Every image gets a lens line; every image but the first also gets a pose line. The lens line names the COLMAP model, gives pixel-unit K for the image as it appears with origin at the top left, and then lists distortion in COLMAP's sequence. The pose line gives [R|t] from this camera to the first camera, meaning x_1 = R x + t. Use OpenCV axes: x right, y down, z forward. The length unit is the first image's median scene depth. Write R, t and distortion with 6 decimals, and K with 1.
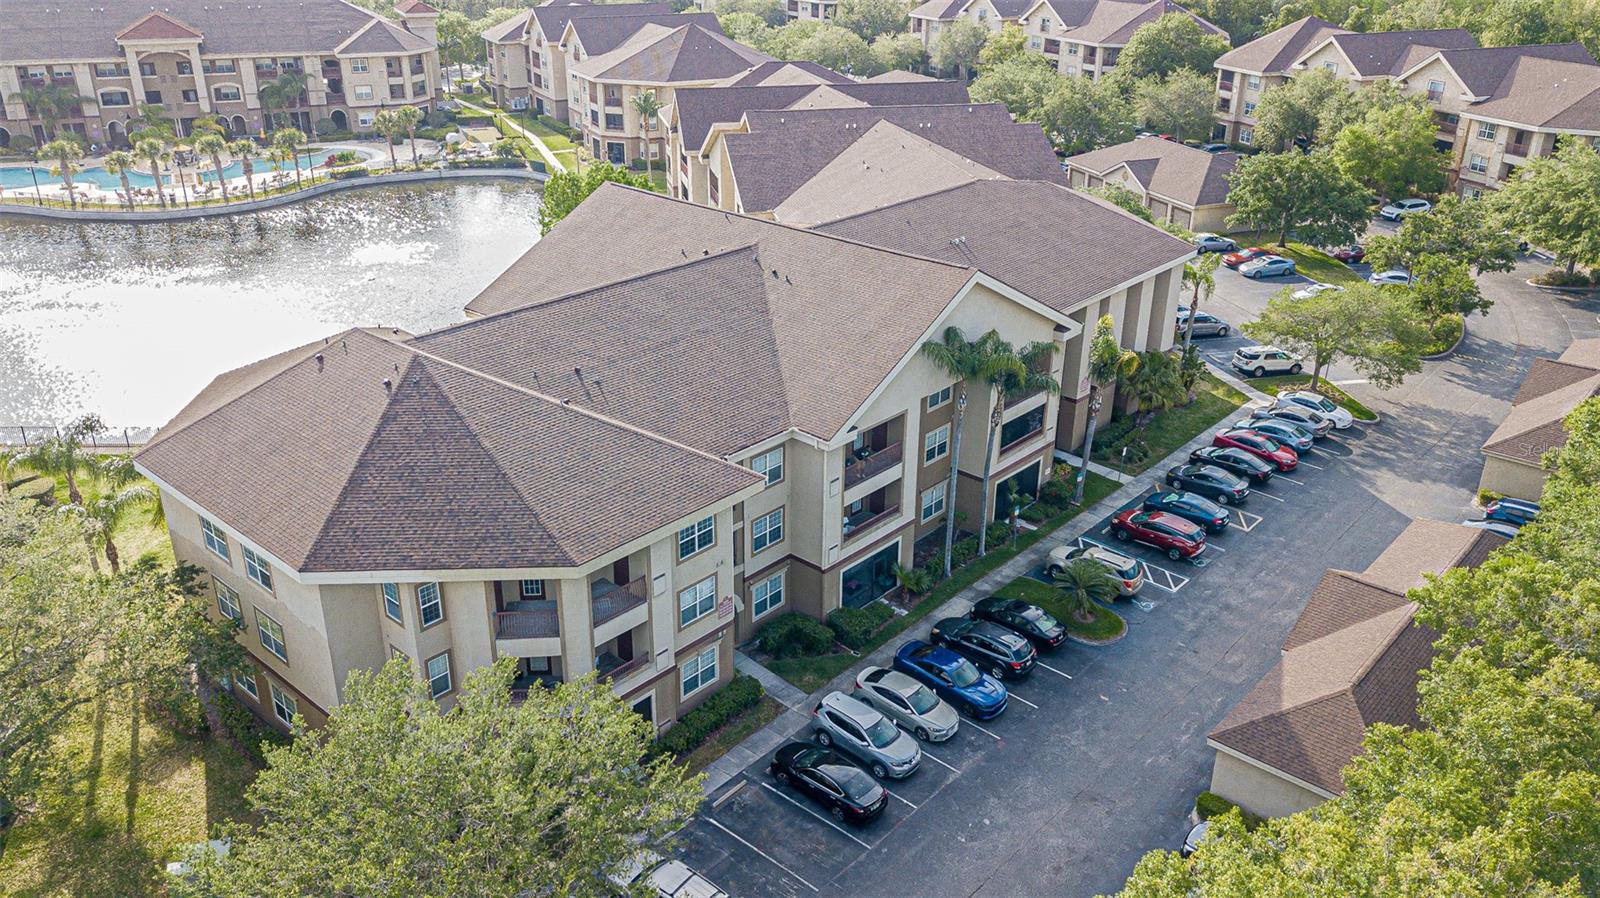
lens RADIAL K [[1265.7, 0, 805.8], [0, 1265.7, 446.5], [0, 0, 1]] dist [0.059158, -0.002005]
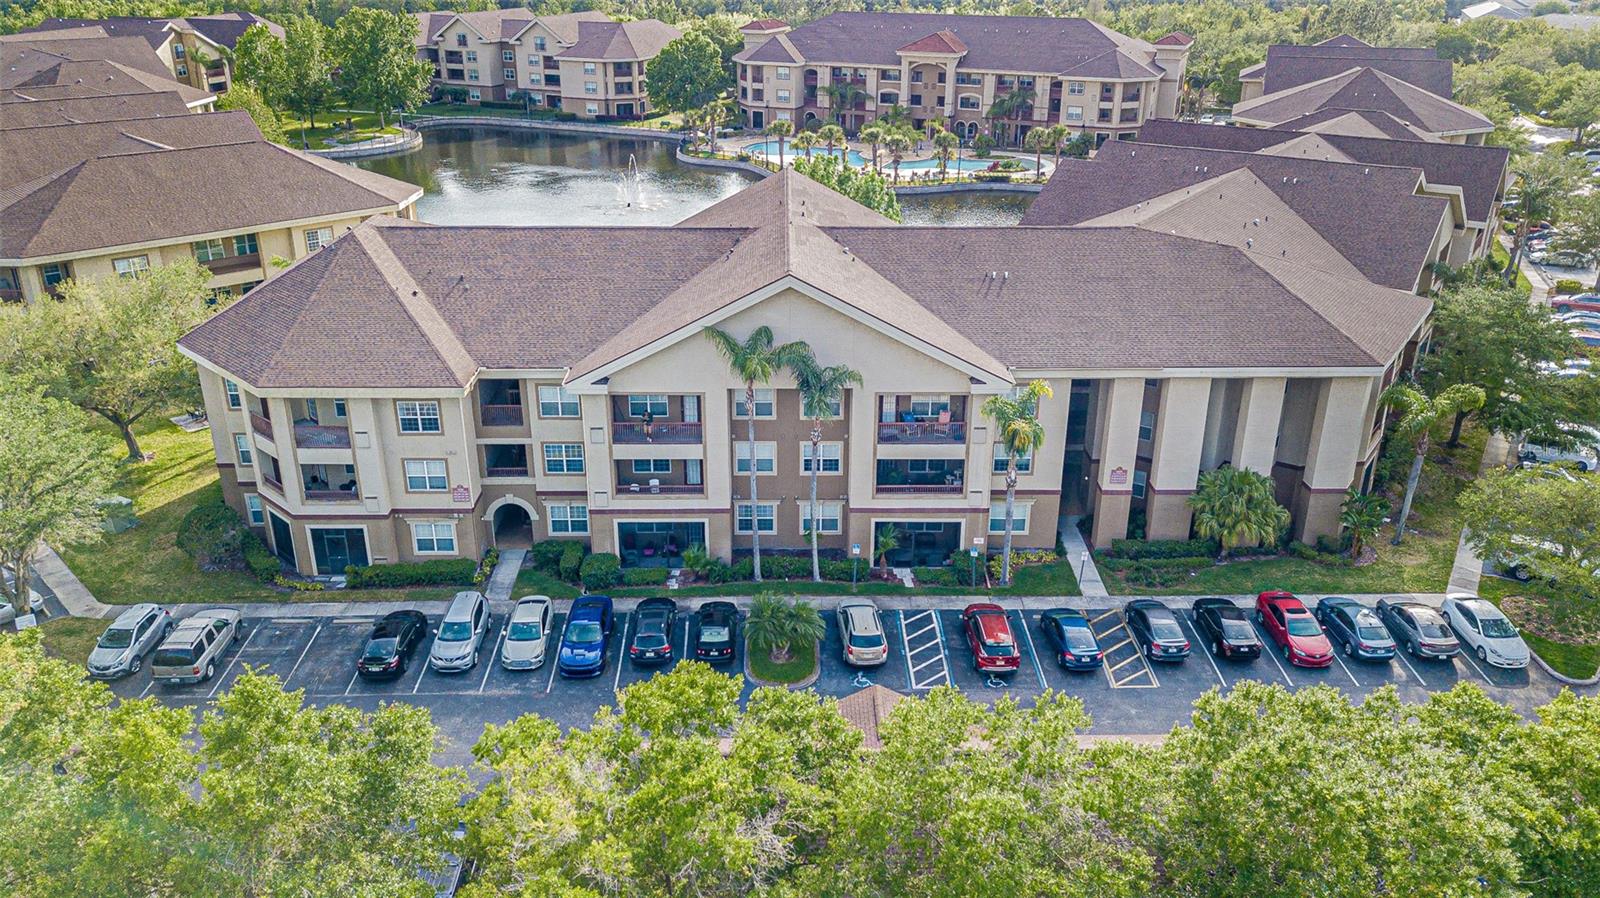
lens RADIAL K [[1265.7, 0, 805.8], [0, 1265.7, 446.5], [0, 0, 1]] dist [0.059158, -0.002005]
pose [[0.687361, 0.281277, -0.669641, 0.308438], [-0.303295, 0.948893, 0.087253, -0.038057], [0.659960, 0.143125, 0.737542, 0.109184]]
